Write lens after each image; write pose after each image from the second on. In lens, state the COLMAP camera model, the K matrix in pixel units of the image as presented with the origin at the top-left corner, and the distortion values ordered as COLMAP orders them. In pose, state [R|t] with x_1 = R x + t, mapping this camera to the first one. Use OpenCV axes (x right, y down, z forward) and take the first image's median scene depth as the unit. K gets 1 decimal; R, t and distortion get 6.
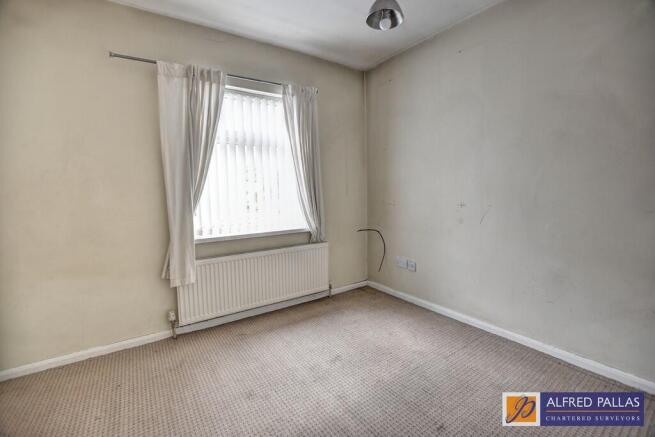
lens RADIAL K [[286.6, 0, 328.9], [0, 286.6, 220.9], [0, 0, 1]] dist [-0.021722, 0.000096]
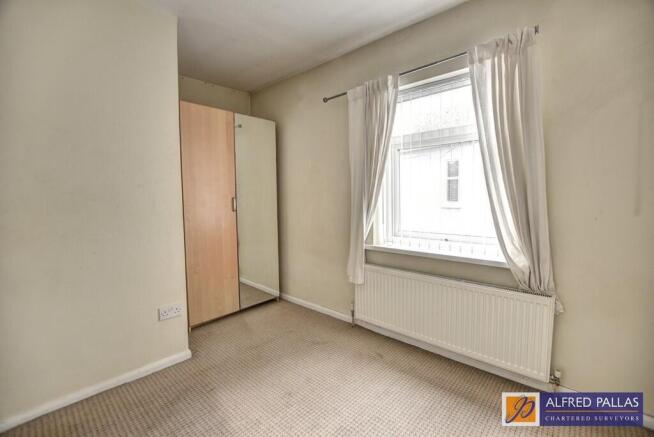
lens RADIAL K [[286.2, 0, 328.4], [0, 286.2, 220.9], [0, 0, 1]] dist [-0.021722, 0.000096]
pose [[0.247539, 0.096705, -0.964040, 0.507038], [-0.099873, 0.992253, 0.073890, -0.088994], [0.963717, 0.077991, 0.255279, 0.567276]]
